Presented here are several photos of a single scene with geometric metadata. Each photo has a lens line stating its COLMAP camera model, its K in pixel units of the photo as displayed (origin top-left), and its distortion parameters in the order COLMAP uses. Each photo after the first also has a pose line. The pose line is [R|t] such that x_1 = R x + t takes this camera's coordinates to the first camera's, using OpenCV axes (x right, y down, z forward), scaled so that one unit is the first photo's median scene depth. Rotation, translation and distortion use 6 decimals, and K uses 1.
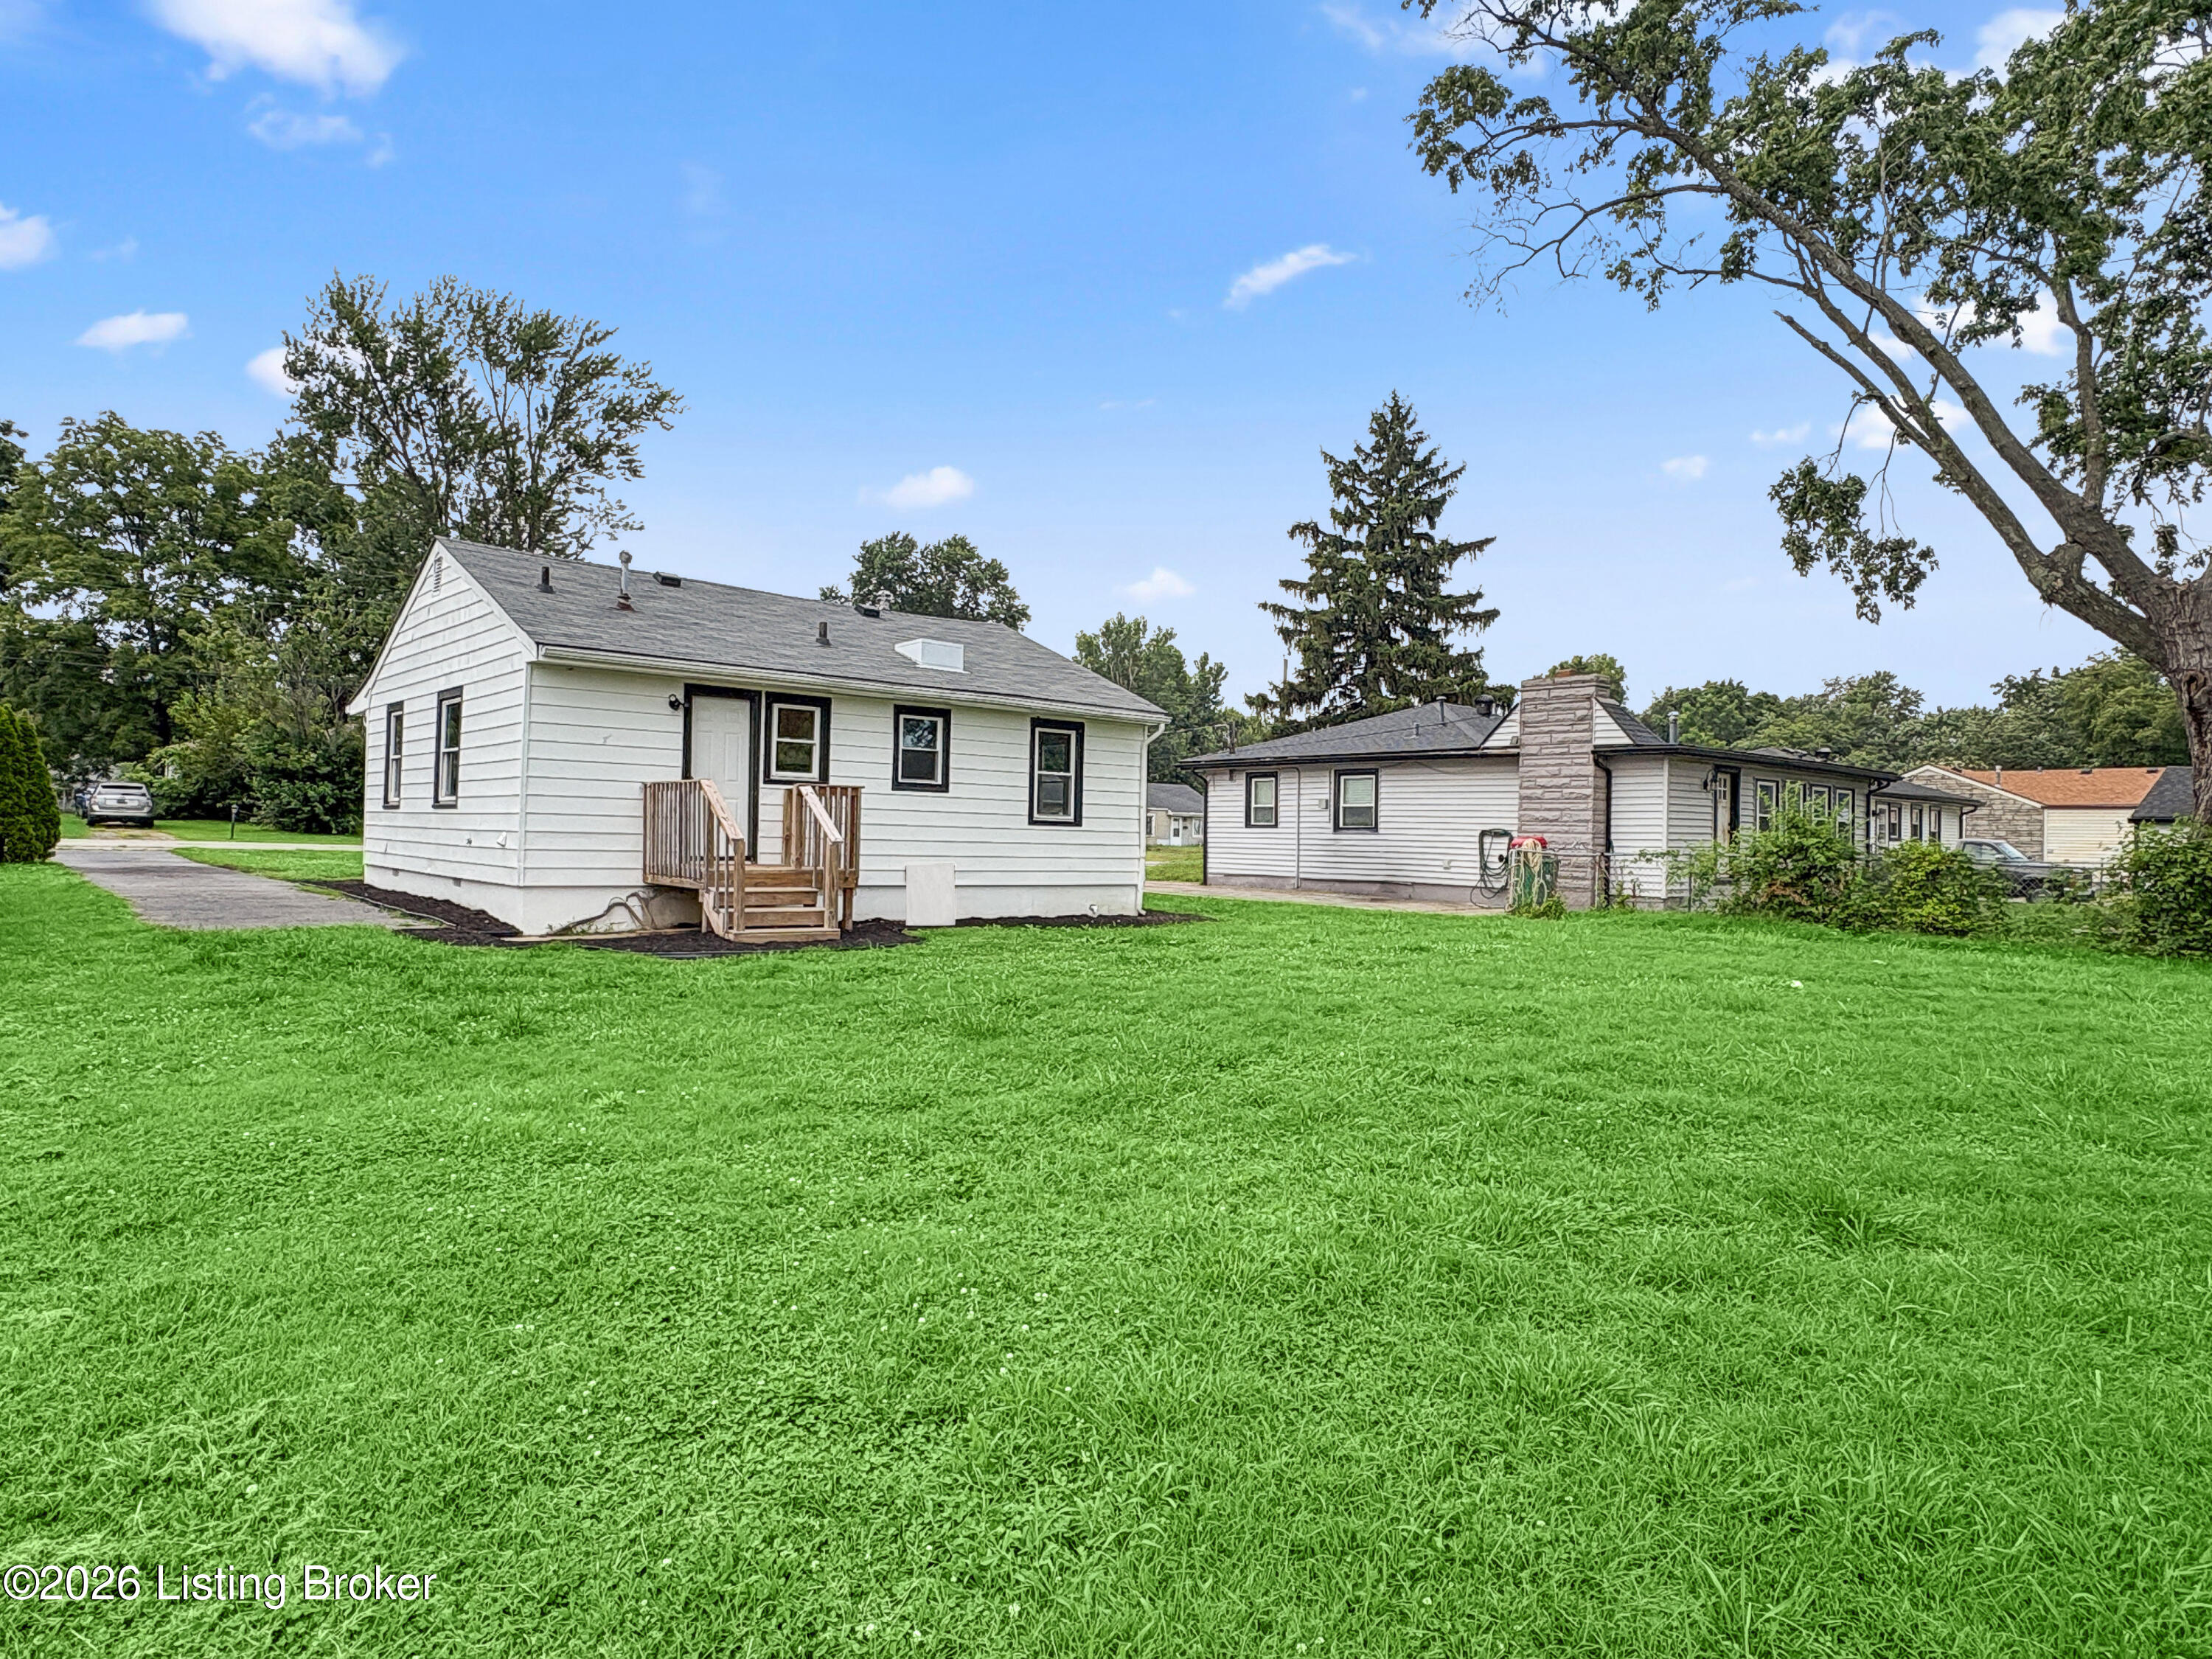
lens RADIAL K [[1279.4, 0, 1106.0], [0, 1279.4, 829.5], [0, 0, 1]] dist [-0.002732, 0.001473]
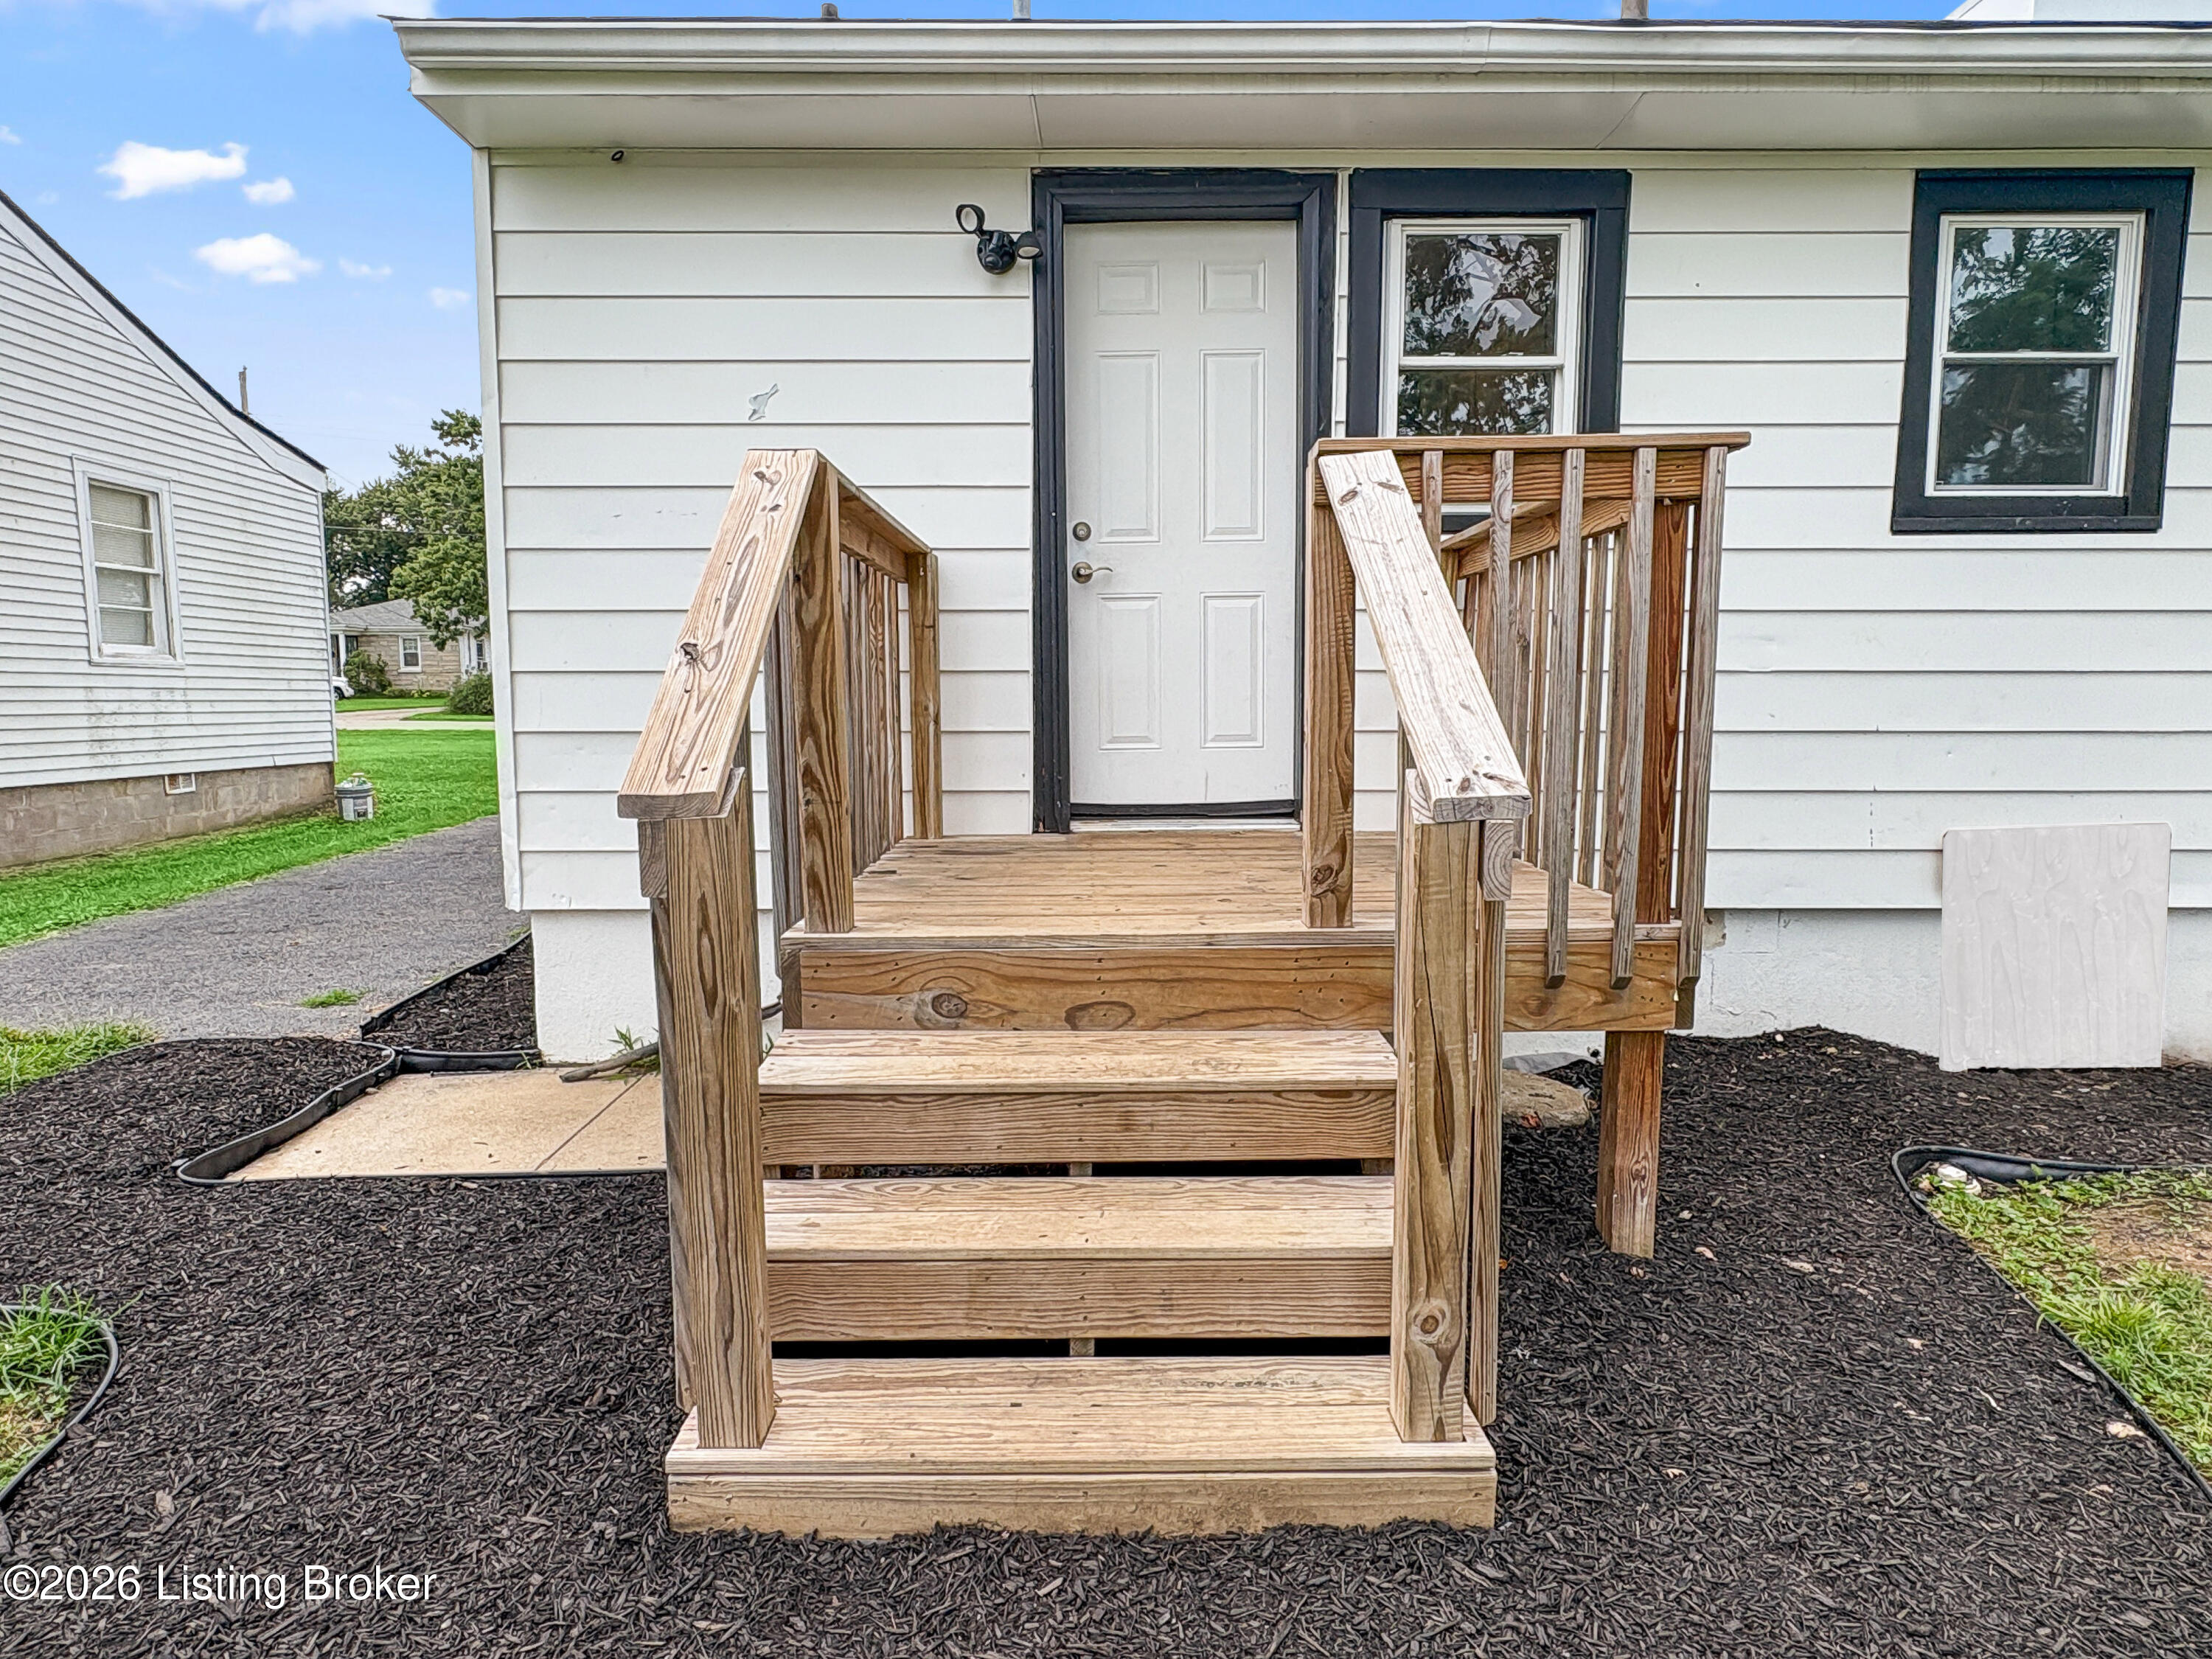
lens RADIAL K [[1279.4, 0, 1106.0], [0, 1279.4, 829.5], [0, 0, 1]] dist [-0.002732, 0.001473]
pose [[0.769610, 0.042491, -0.637099, -0.070778], [0.025066, 0.995004, 0.096641, -0.000496], [0.638022, -0.090346, 0.764700, 0.403194]]
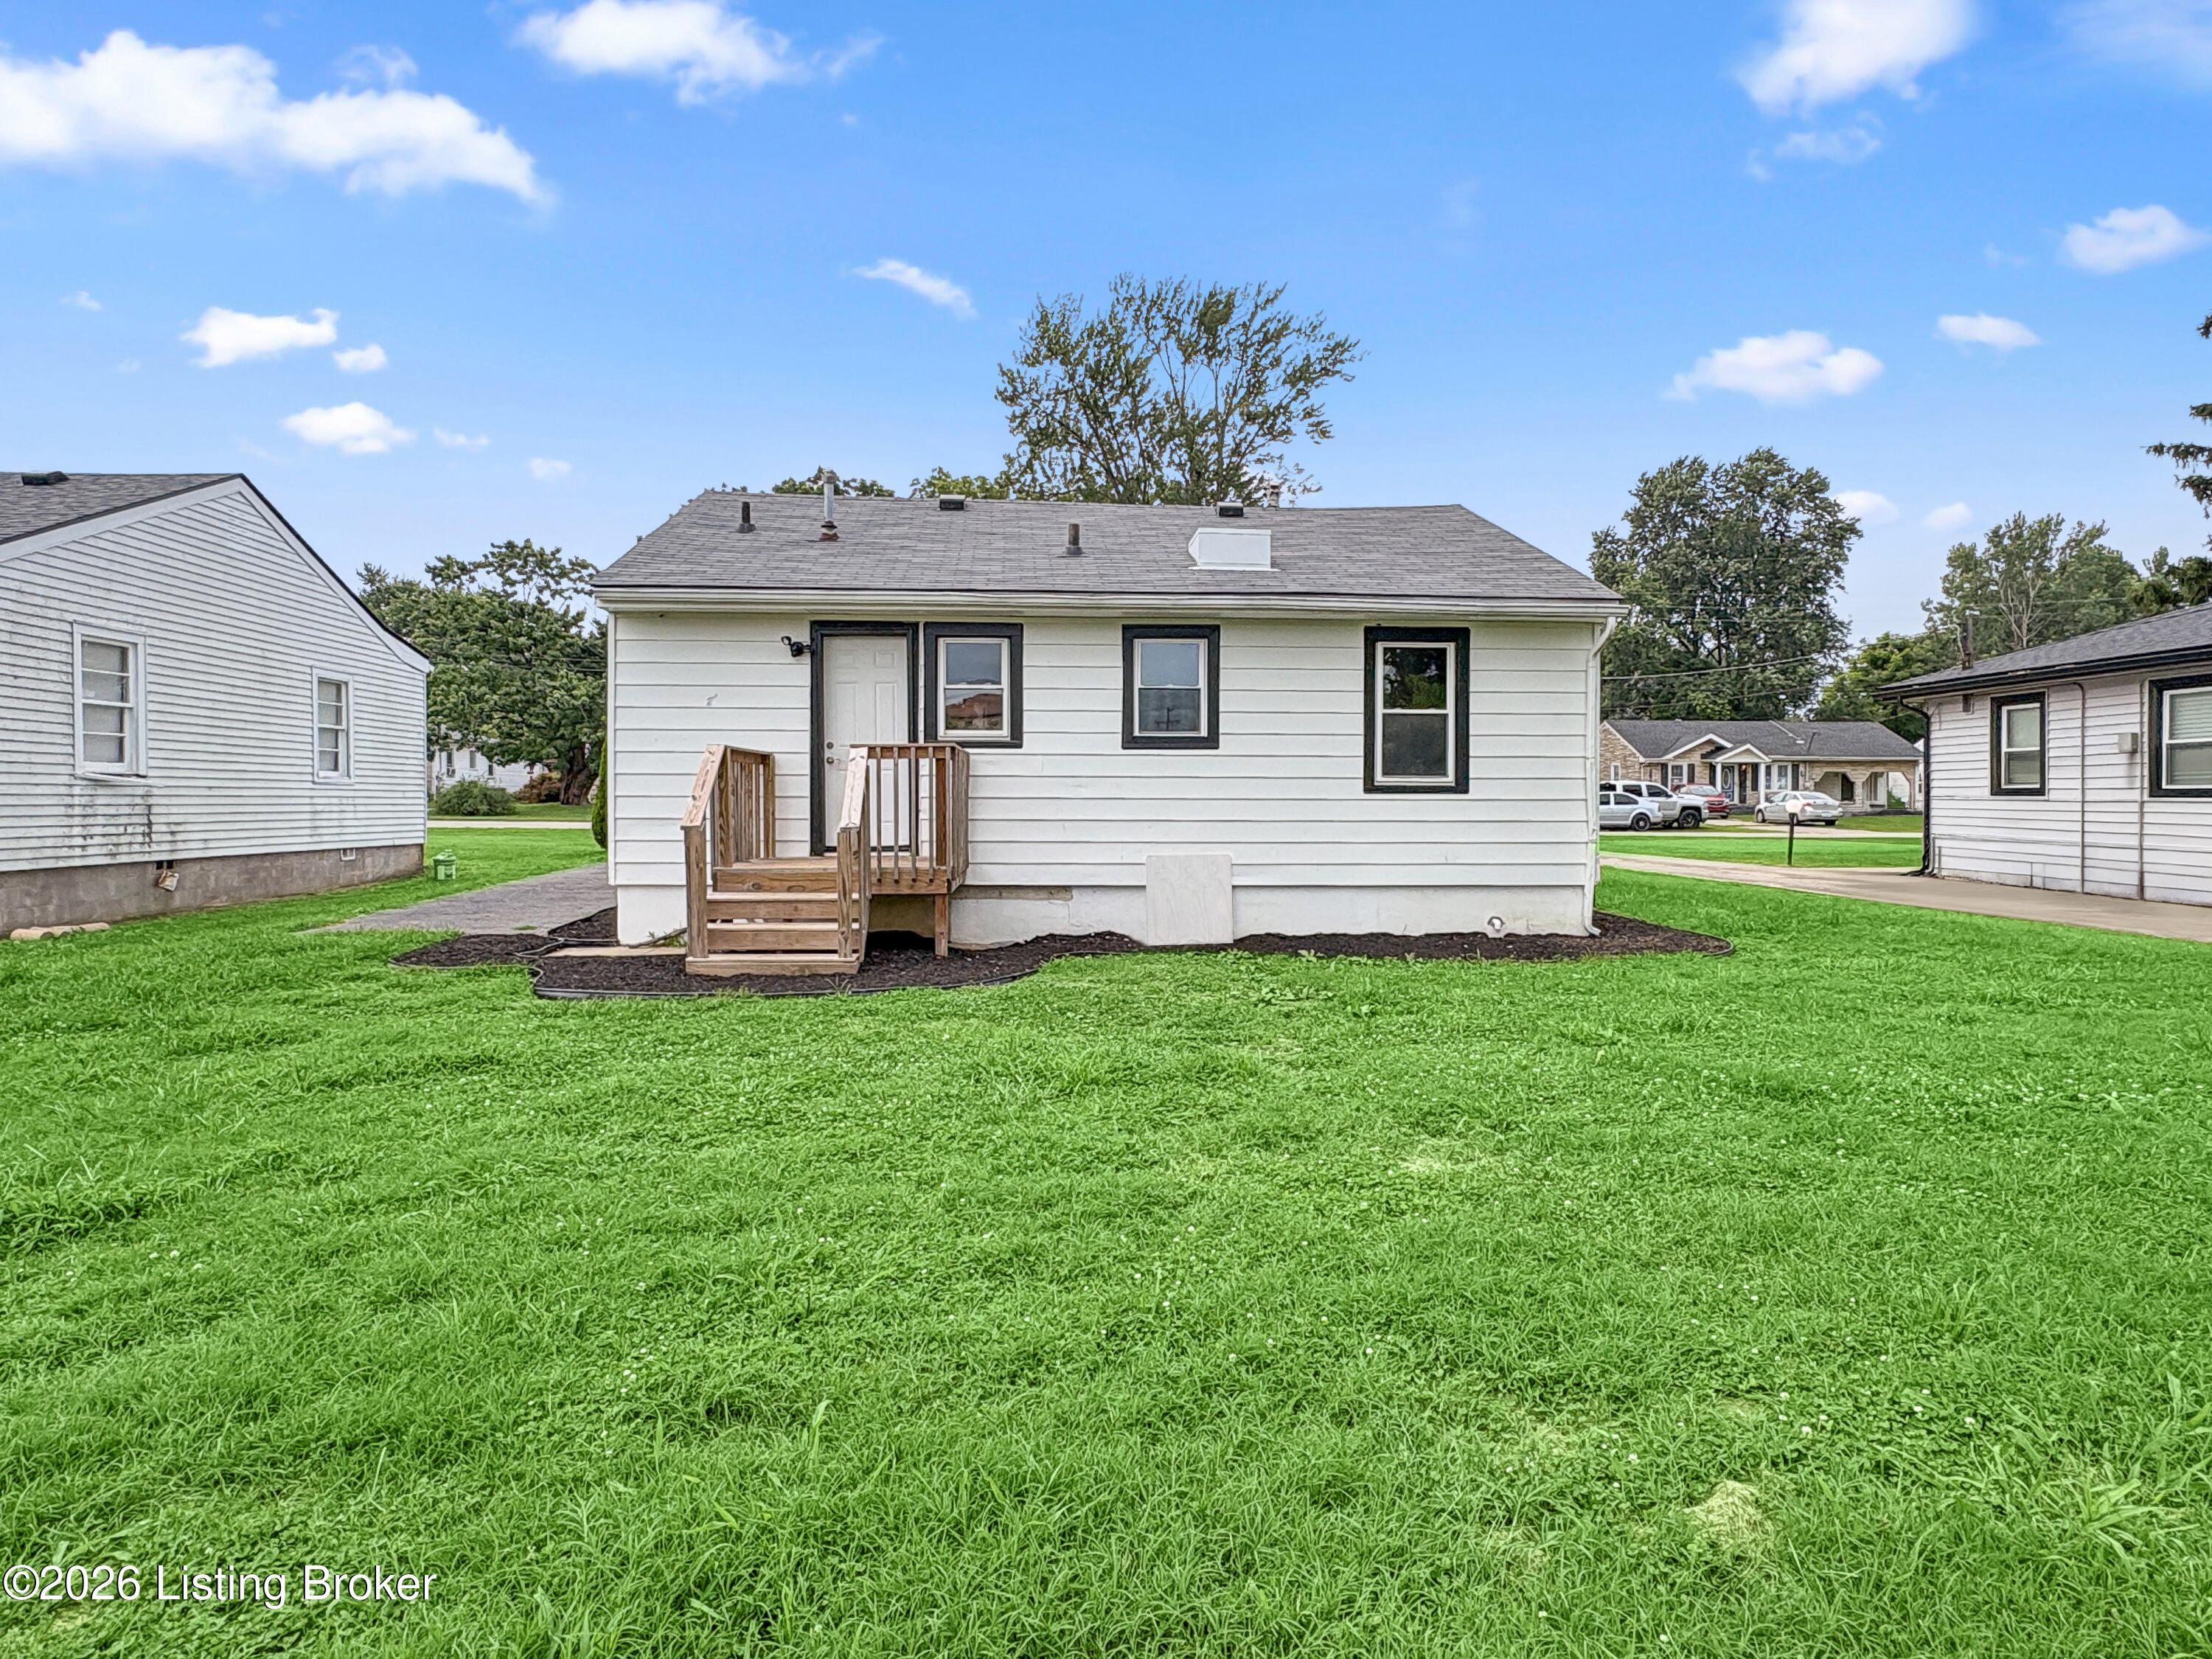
lens RADIAL K [[1258.1, 0, 1123.8], [0, 1258.1, 835.5], [0, 0, 1]] dist [0.001424, 0.002363]
pose [[0.805595, -0.003634, -0.592456, 0.135979], [0.020529, 0.999552, 0.021784, 0.000945], [0.592111, -0.029712, 0.805308, 0.255881]]
